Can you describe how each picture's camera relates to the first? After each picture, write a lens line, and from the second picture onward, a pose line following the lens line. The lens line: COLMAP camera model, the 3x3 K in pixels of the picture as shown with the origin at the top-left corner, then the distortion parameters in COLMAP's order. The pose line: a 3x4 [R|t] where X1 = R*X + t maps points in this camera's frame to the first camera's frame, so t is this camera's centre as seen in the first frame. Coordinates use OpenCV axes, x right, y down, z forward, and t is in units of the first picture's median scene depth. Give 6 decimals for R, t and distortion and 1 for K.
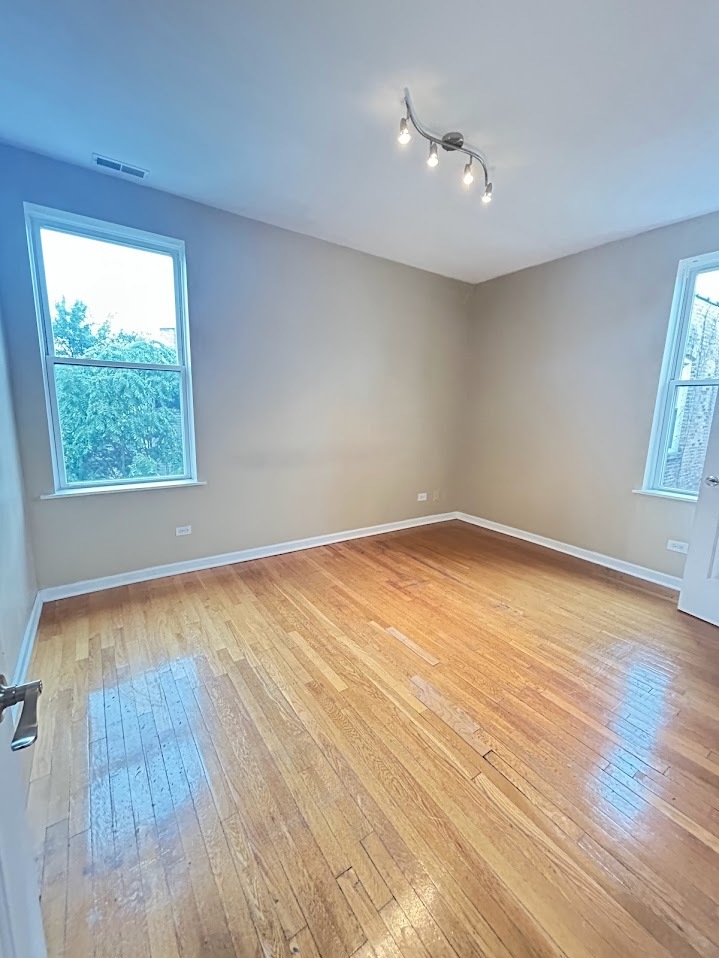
lens RADIAL K [[391.5, 0, 358.7], [0, 391.5, 476.8], [0, 0, 1]] dist [-0.001784, 0.000064]
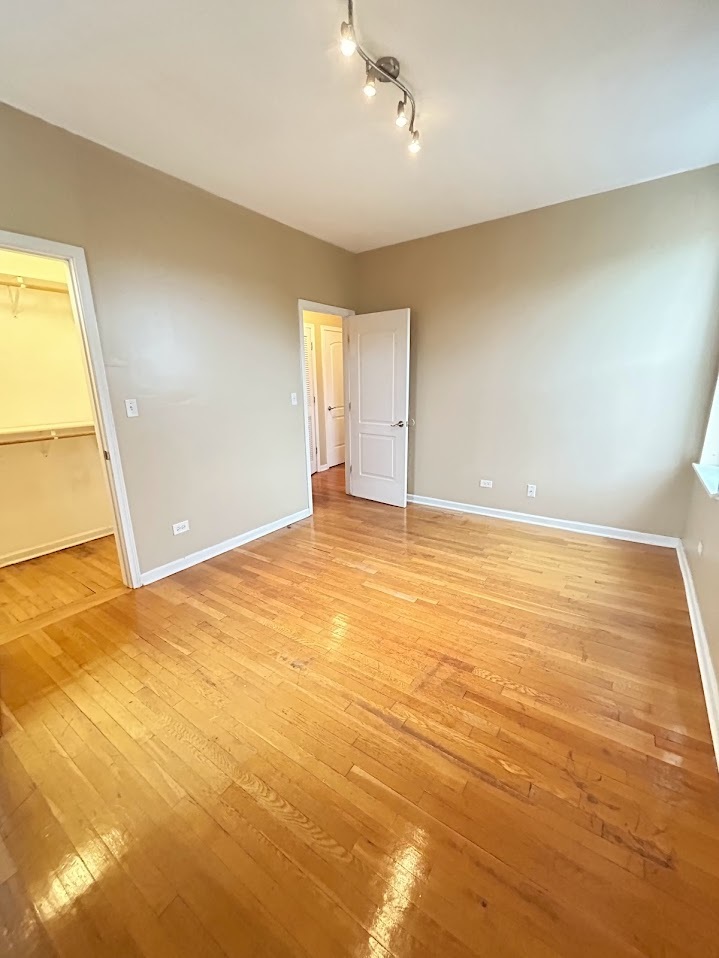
lens RADIAL K [[391.5, 0, 360.5], [0, 391.5, 479.6], [0, 0, 1]] dist [-0.001784, 0.000064]
pose [[-0.936462, 0.084525, -0.340432, 0.478893], [-0.064611, 0.912359, 0.404260, -0.279488], [0.344766, 0.400570, -0.848929, 1.511403]]
